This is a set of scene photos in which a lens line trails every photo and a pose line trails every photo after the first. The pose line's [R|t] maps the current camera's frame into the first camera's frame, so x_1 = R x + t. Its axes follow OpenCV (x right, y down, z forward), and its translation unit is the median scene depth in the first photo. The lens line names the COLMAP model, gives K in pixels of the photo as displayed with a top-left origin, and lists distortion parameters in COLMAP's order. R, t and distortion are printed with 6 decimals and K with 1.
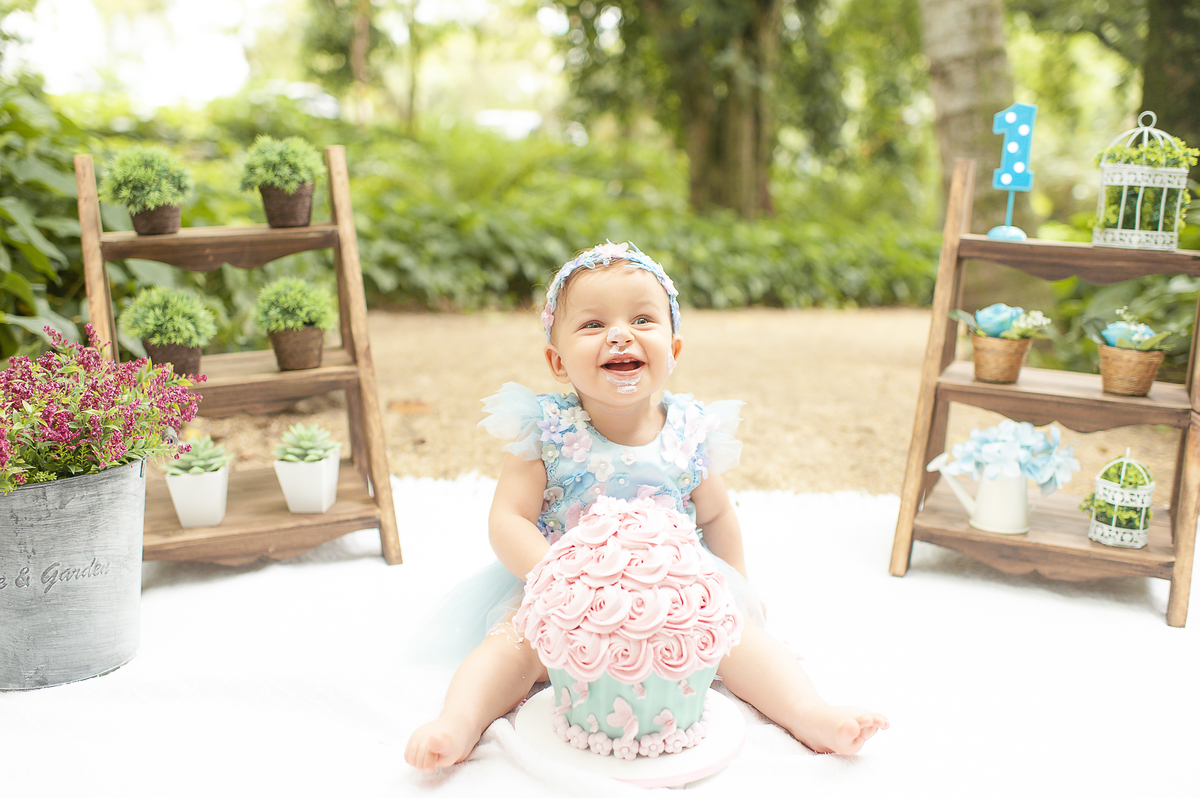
lens RADIAL K [[1201.5, 0, 600.0], [0, 1201.5, 399.0], [0, 0, 1]] dist [-0.011058, 0.015448]
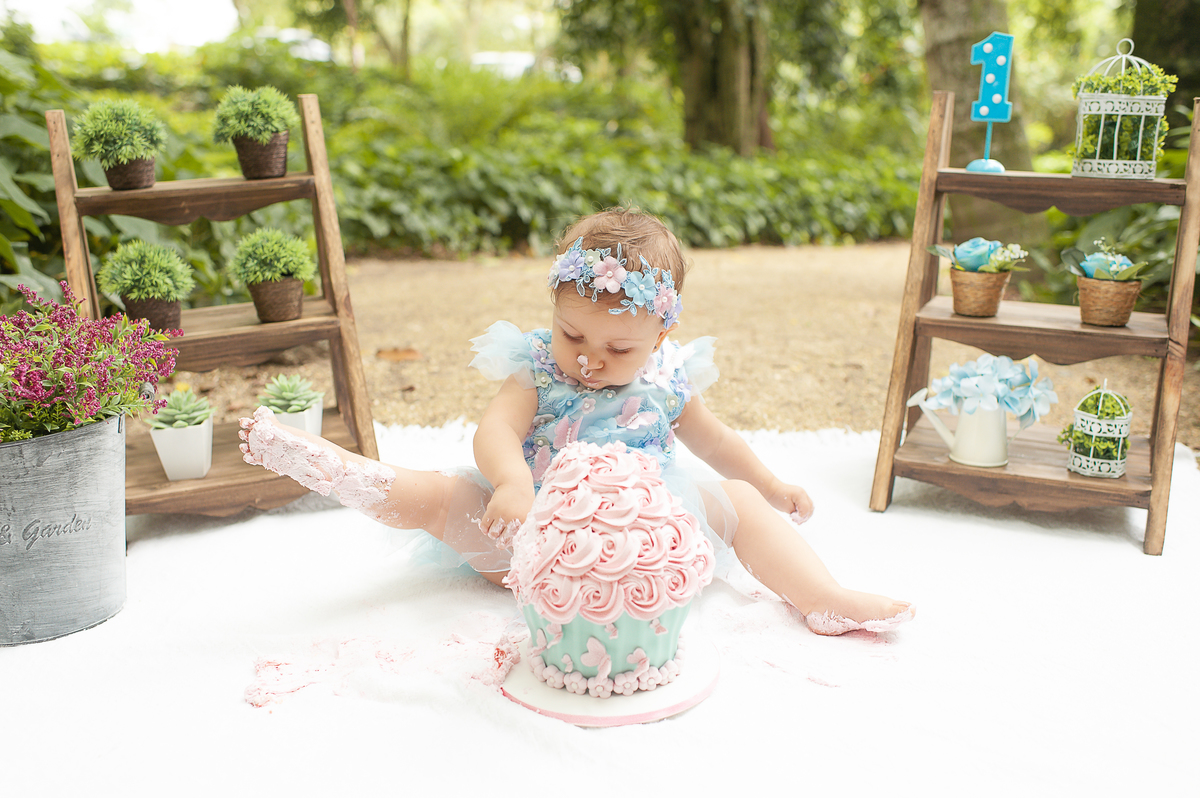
lens RADIAL K [[1201.5, 0, 600.0], [0, 1201.5, 399.0], [0, 0, 1]] dist [-0.011058, 0.015448]
pose [[0.999688, -0.024573, -0.004384, 0.020007], [0.024759, 0.998488, 0.049080, -0.001954], [0.003172, -0.049173, 0.998785, -0.003641]]
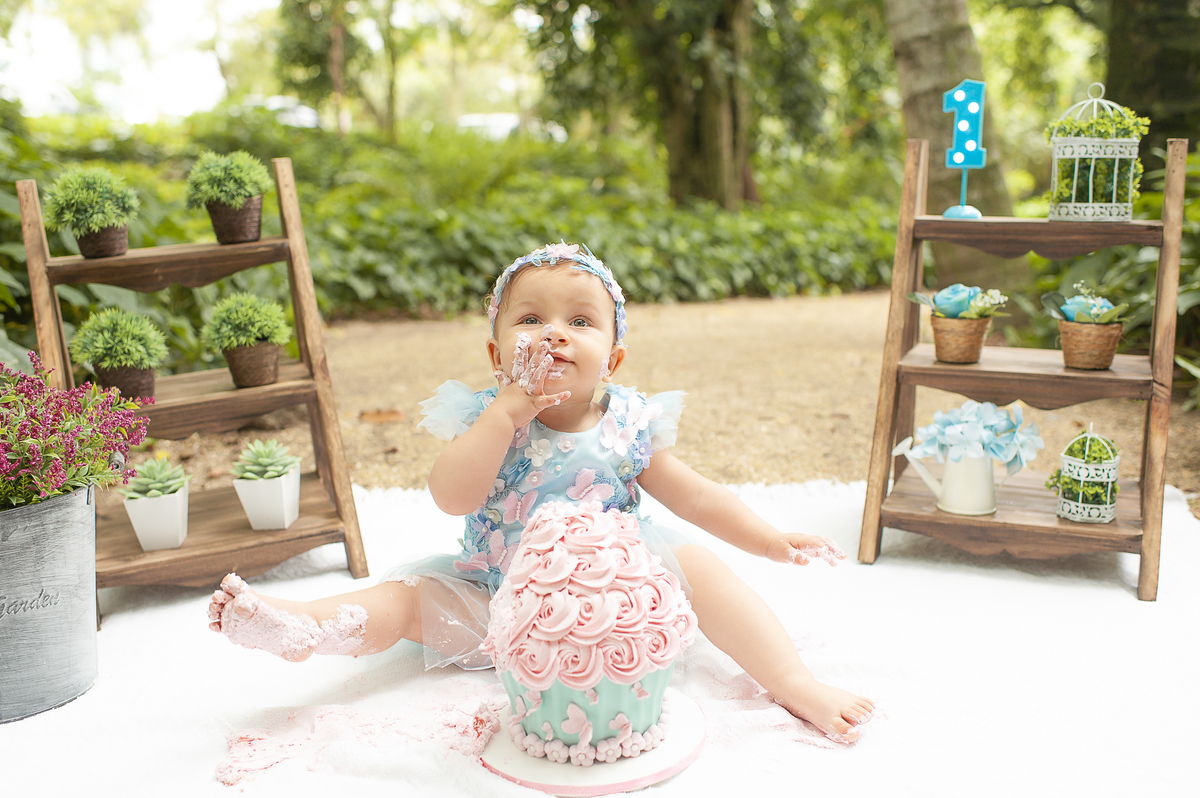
lens RADIAL K [[1201.5, 0, 600.0], [0, 1201.5, 399.0], [0, 0, 1]] dist [-0.011058, 0.015448]
pose [[0.998708, -0.050732, 0.002908, 0.030412], [0.050724, 0.998708, 0.002918, -0.002142], [-0.003053, -0.002766, 0.999992, 0.008955]]
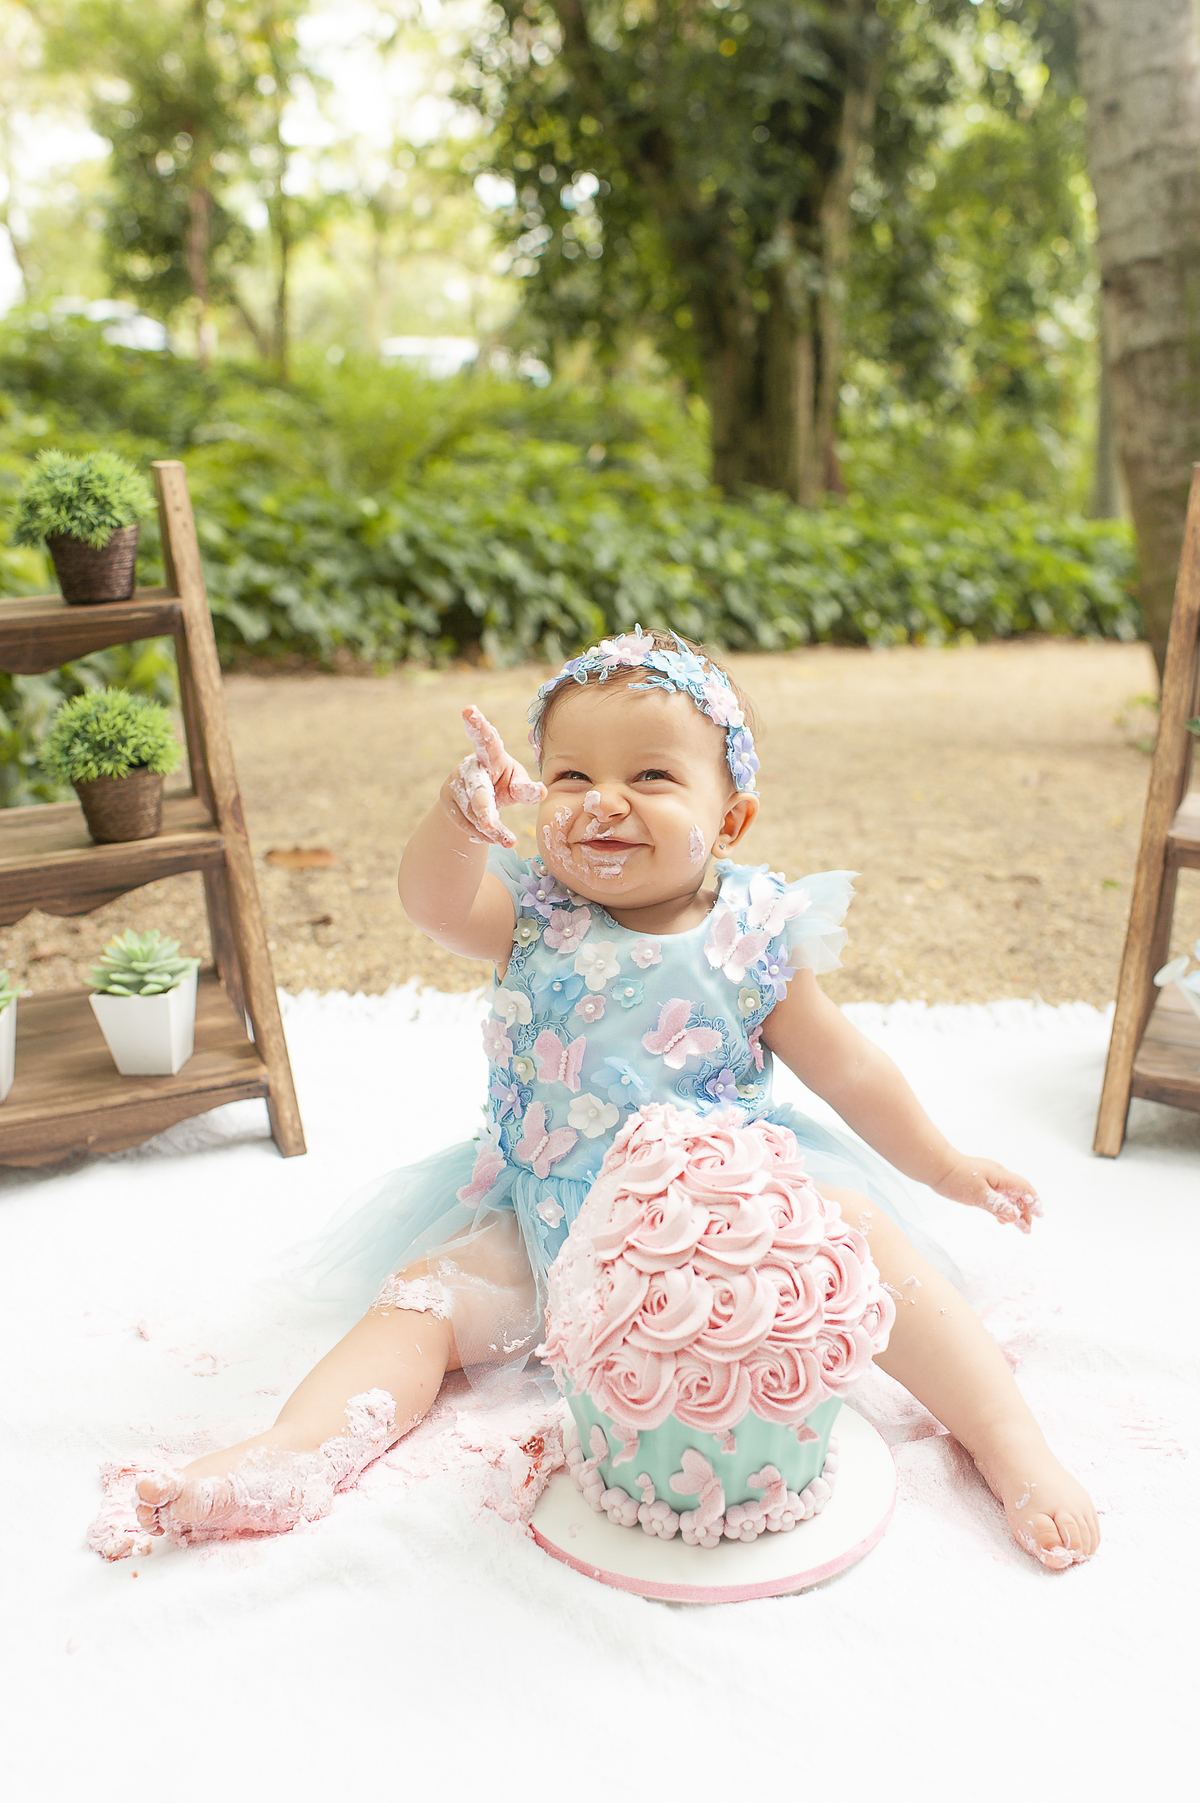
lens RADIAL K [[1805.2, 0, 600.0], [0, 1805.2, 901.5], [0, 0, 1]] dist [-0.011058, 0.015448]
pose [[0.999686, -0.022516, 0.010990, -0.020540], [0.021665, 0.997153, 0.072229, -0.054669], [-0.012585, -0.071969, 0.997327, 0.082608]]
